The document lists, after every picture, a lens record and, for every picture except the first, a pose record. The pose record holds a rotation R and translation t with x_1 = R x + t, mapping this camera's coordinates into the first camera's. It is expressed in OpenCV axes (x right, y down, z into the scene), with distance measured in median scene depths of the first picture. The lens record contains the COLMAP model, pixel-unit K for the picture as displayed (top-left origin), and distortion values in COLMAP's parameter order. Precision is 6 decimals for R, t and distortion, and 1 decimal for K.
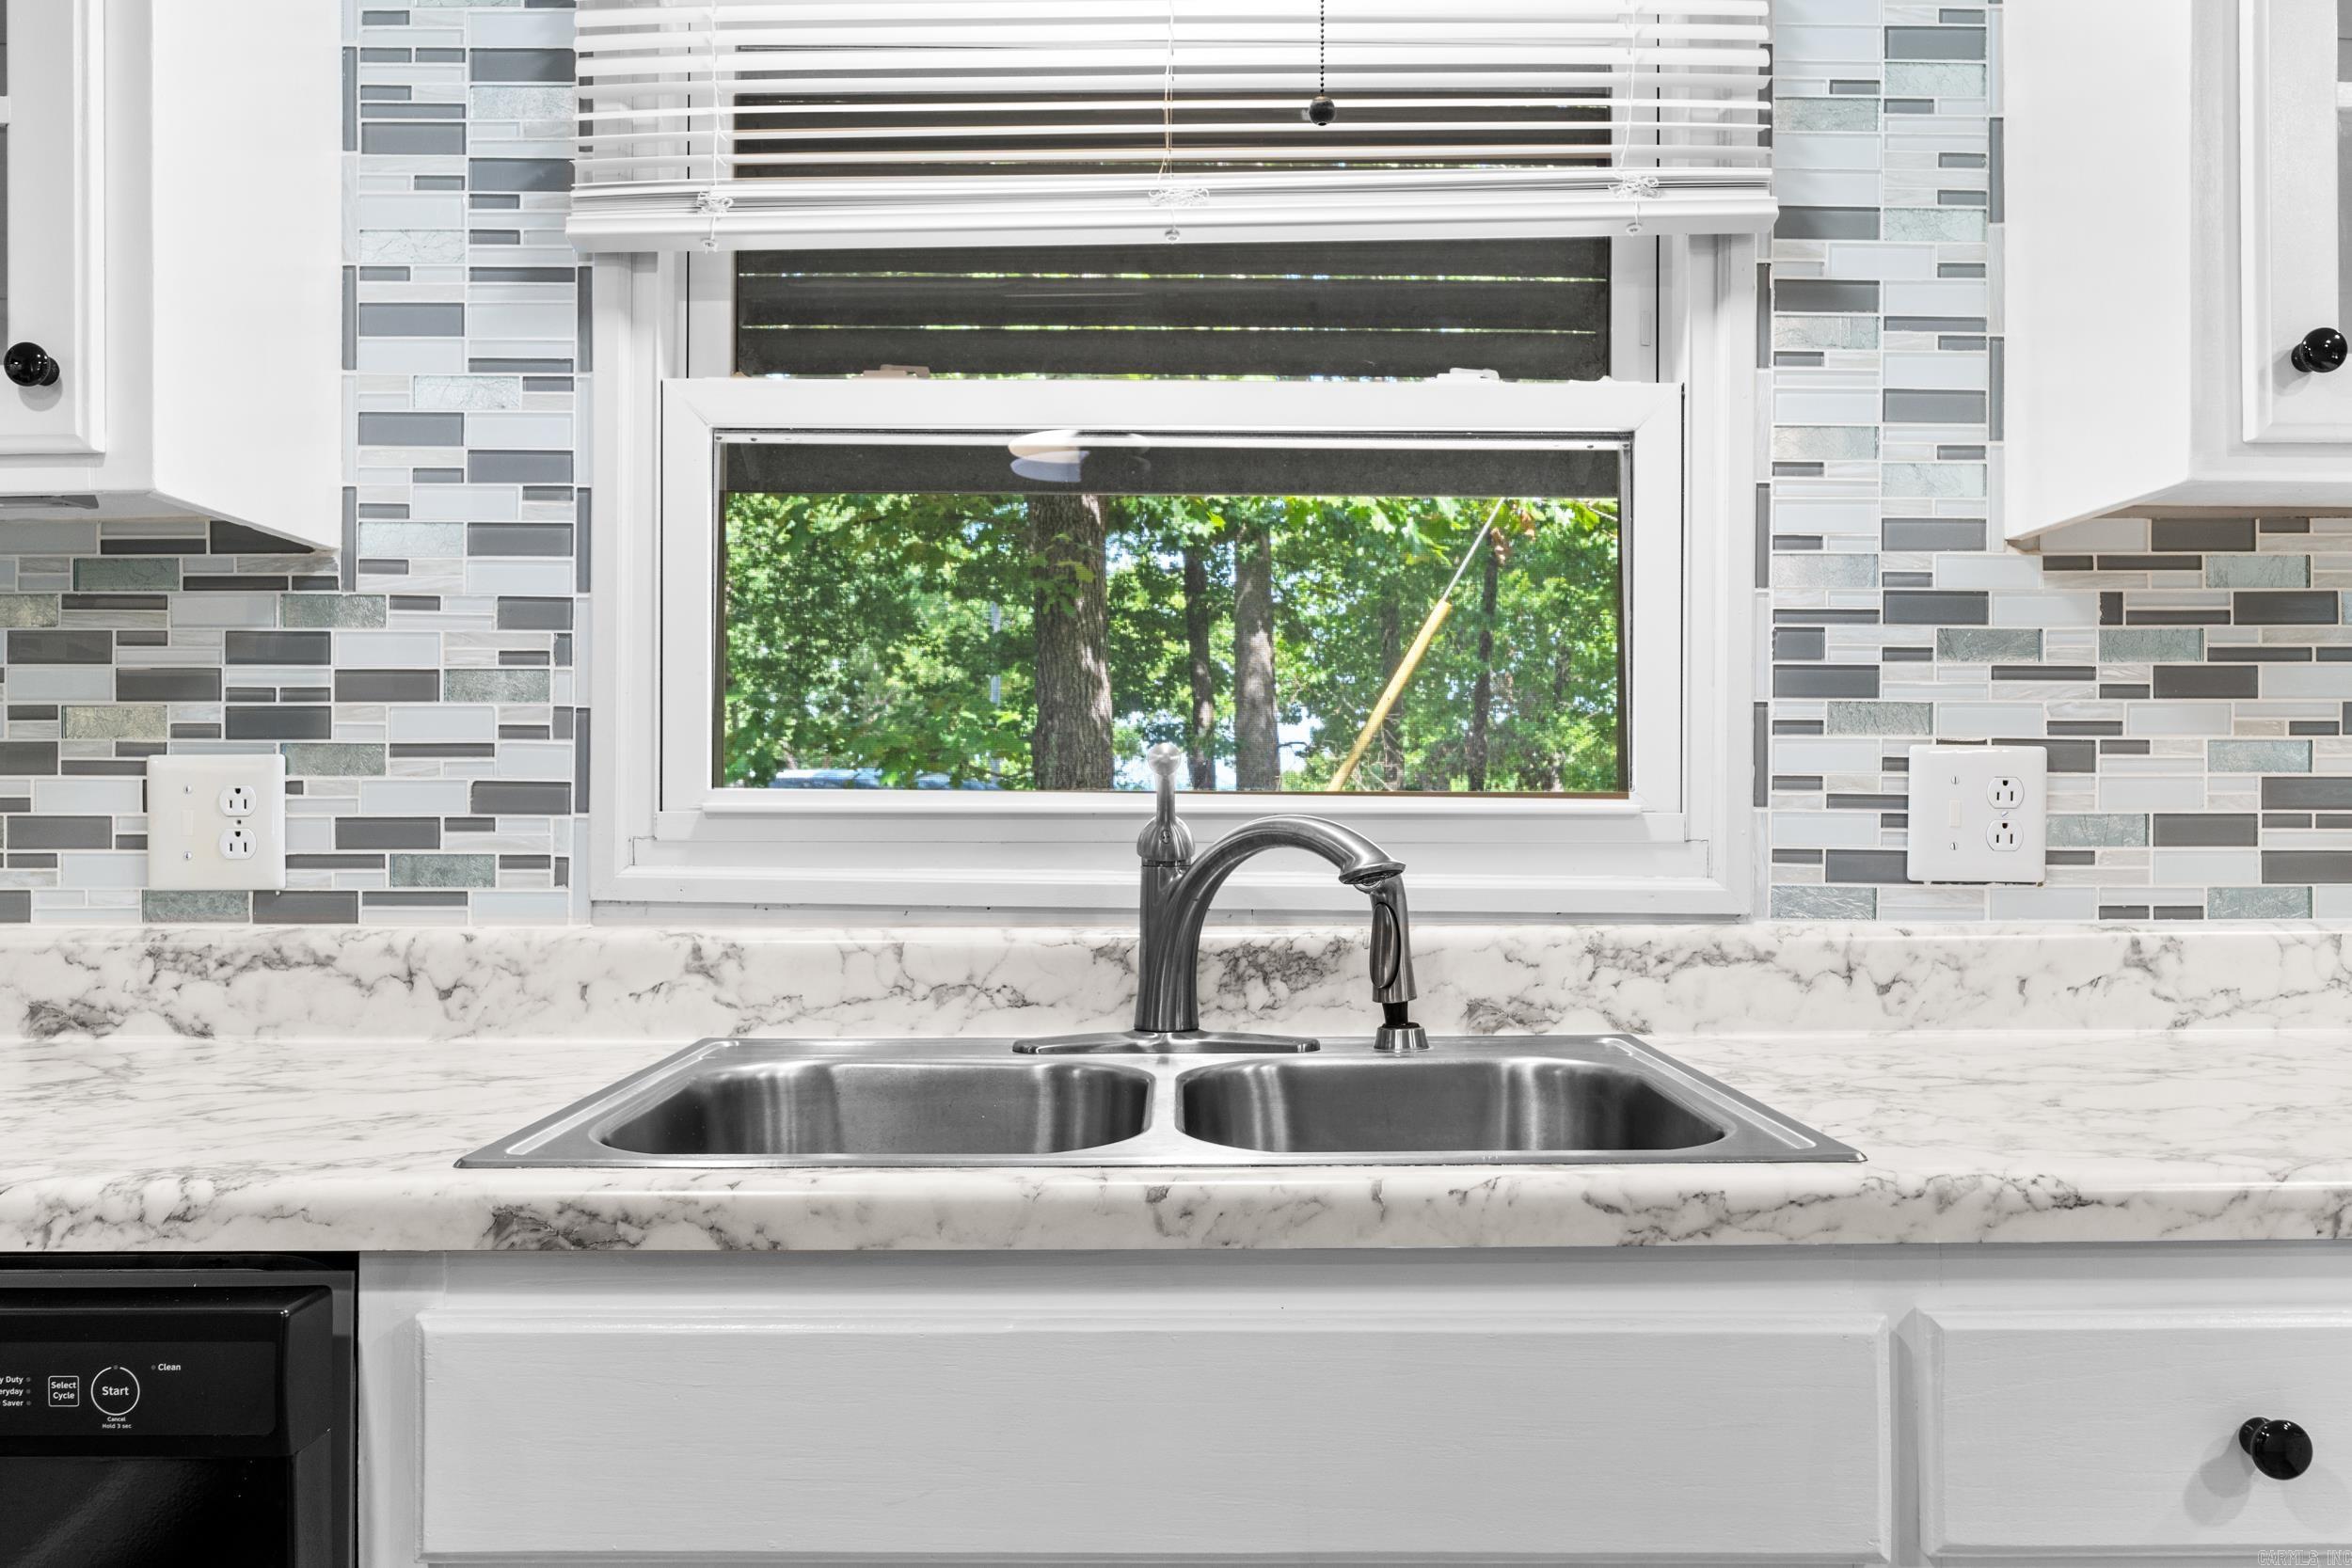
lens RADIAL K [[1823.4, 0, 1165.3], [0, 1823.4, 795.4], [0, 0, 1]] dist [-0.003315, -0.007203]
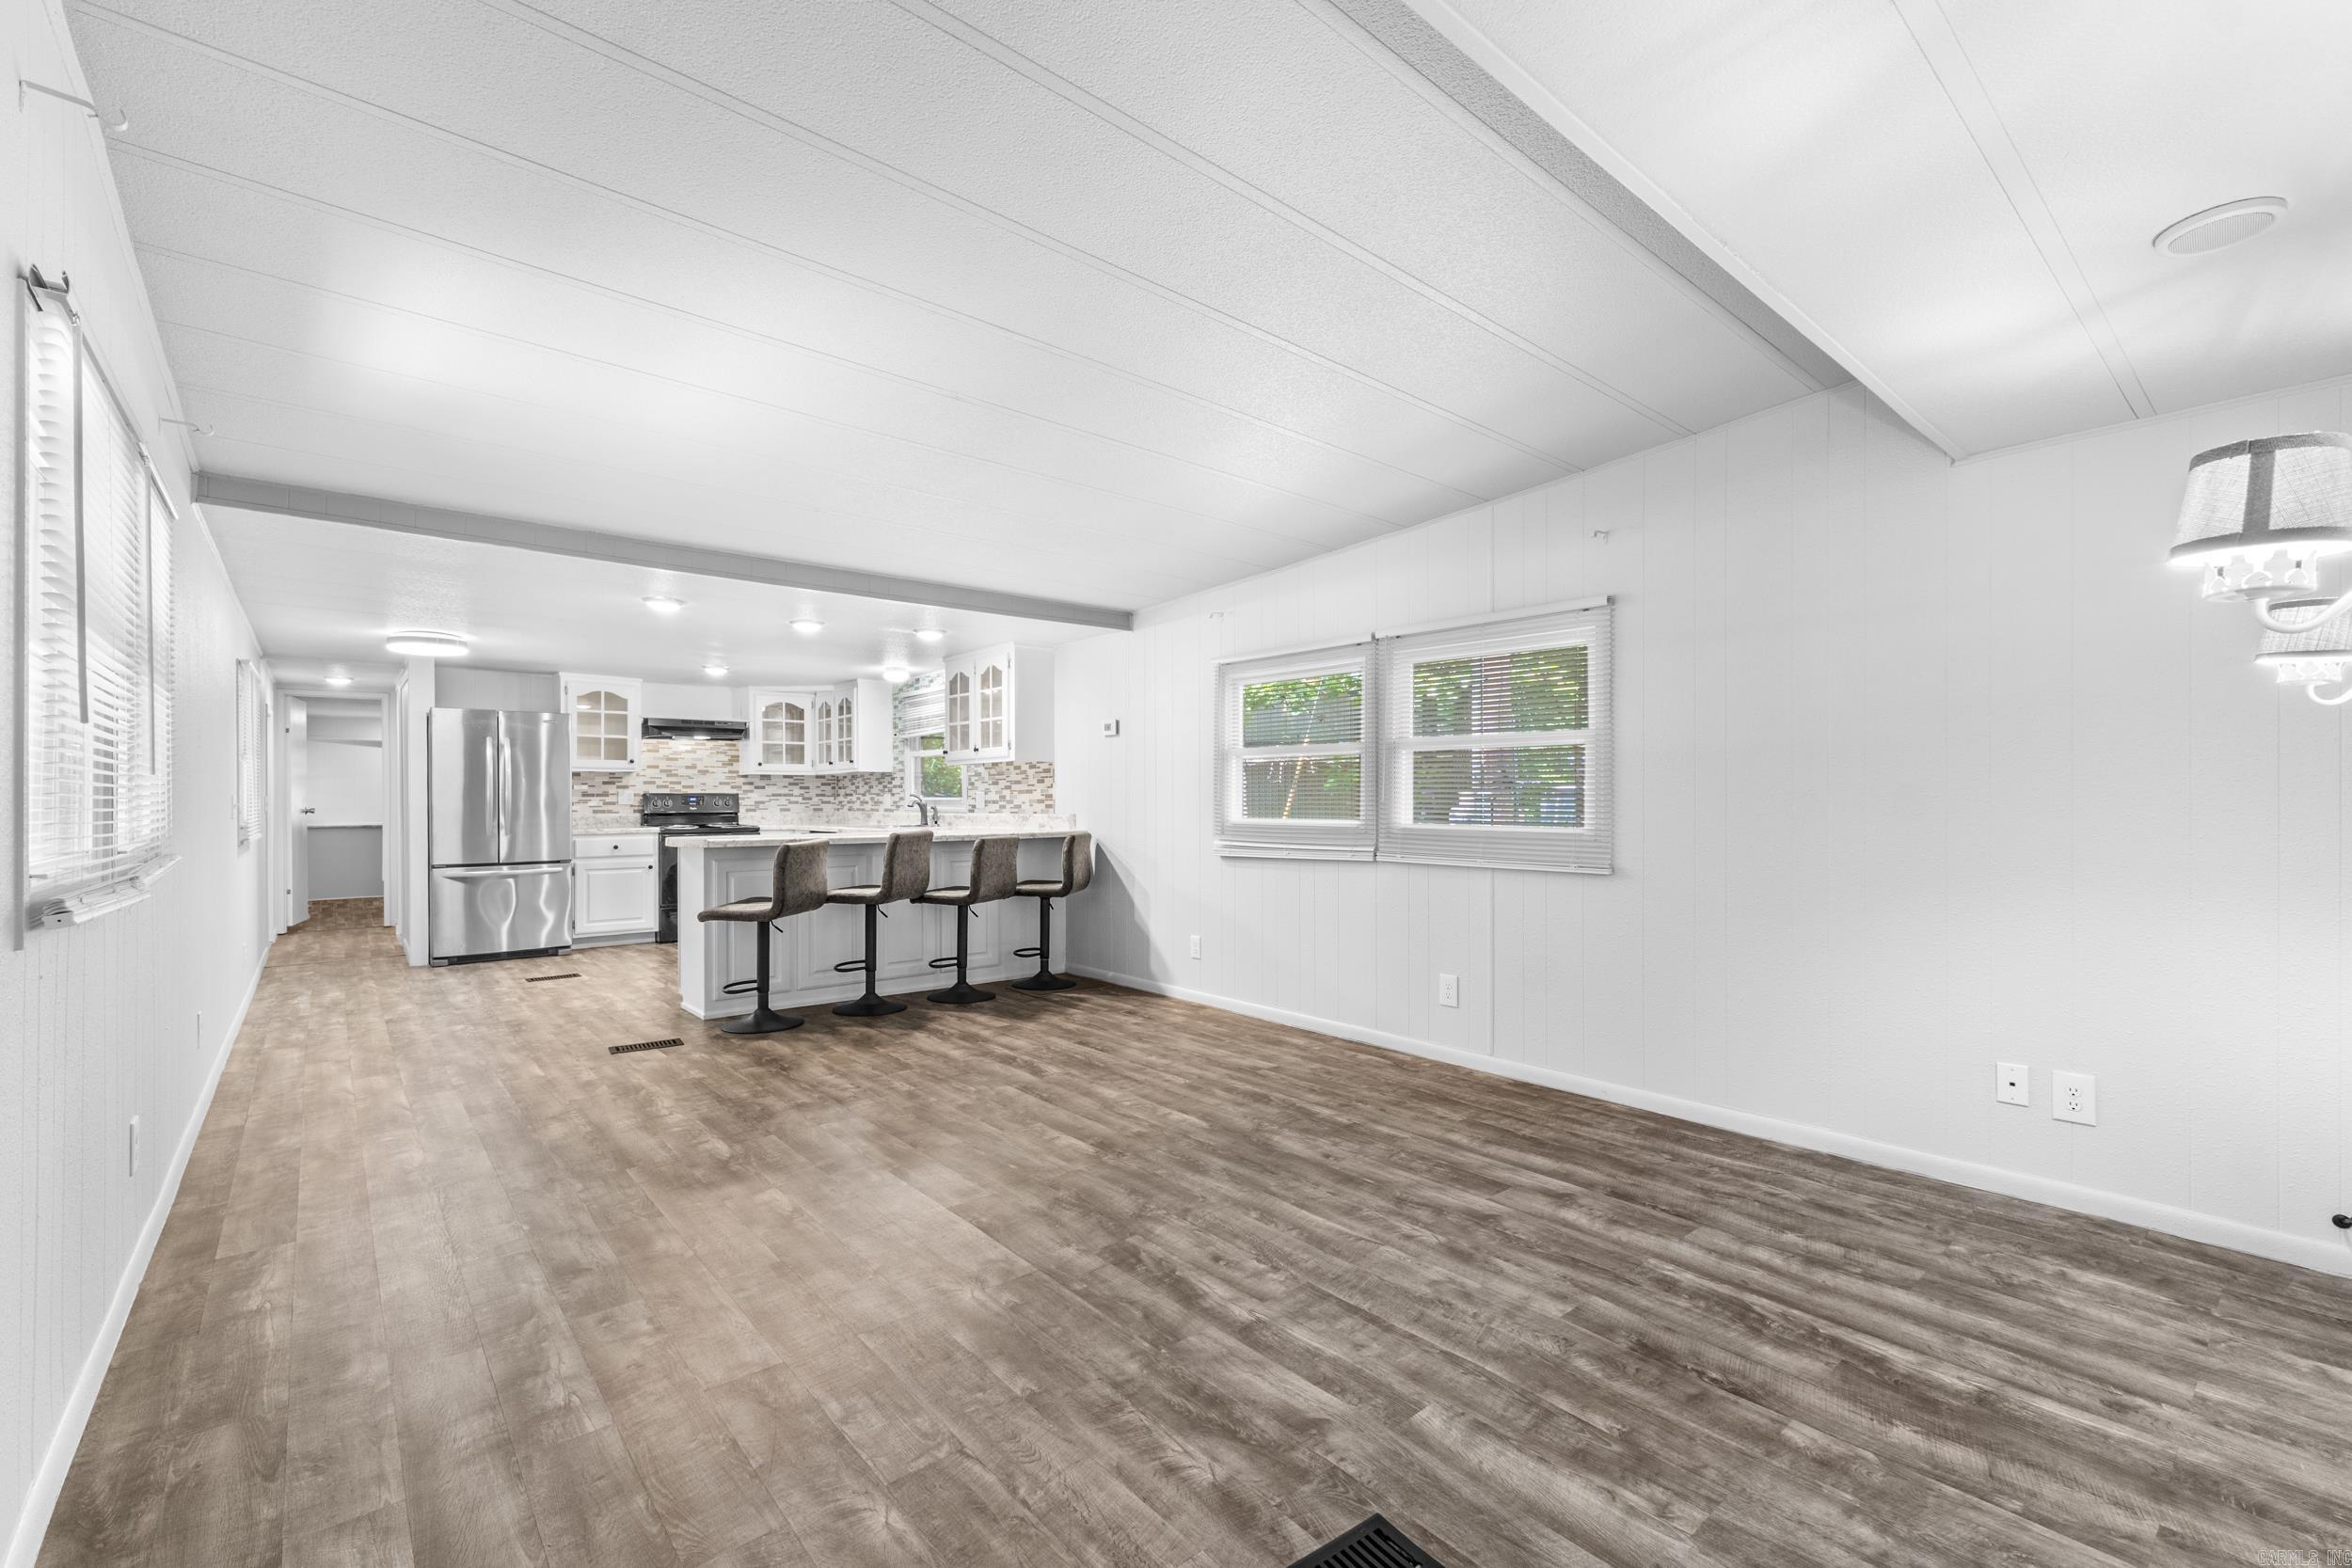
lens RADIAL K [[998.6, 0, 1174.2], [0, 998.6, 802.9], [0, 0, 1]] dist [0.002323, 0.000203]
pose [[0.644370, -0.000805, -0.764714, 4.379371], [0.007146, 0.999962, 0.004969, 0.007067], [0.764681, -0.008666, 0.644351, -1.192926]]
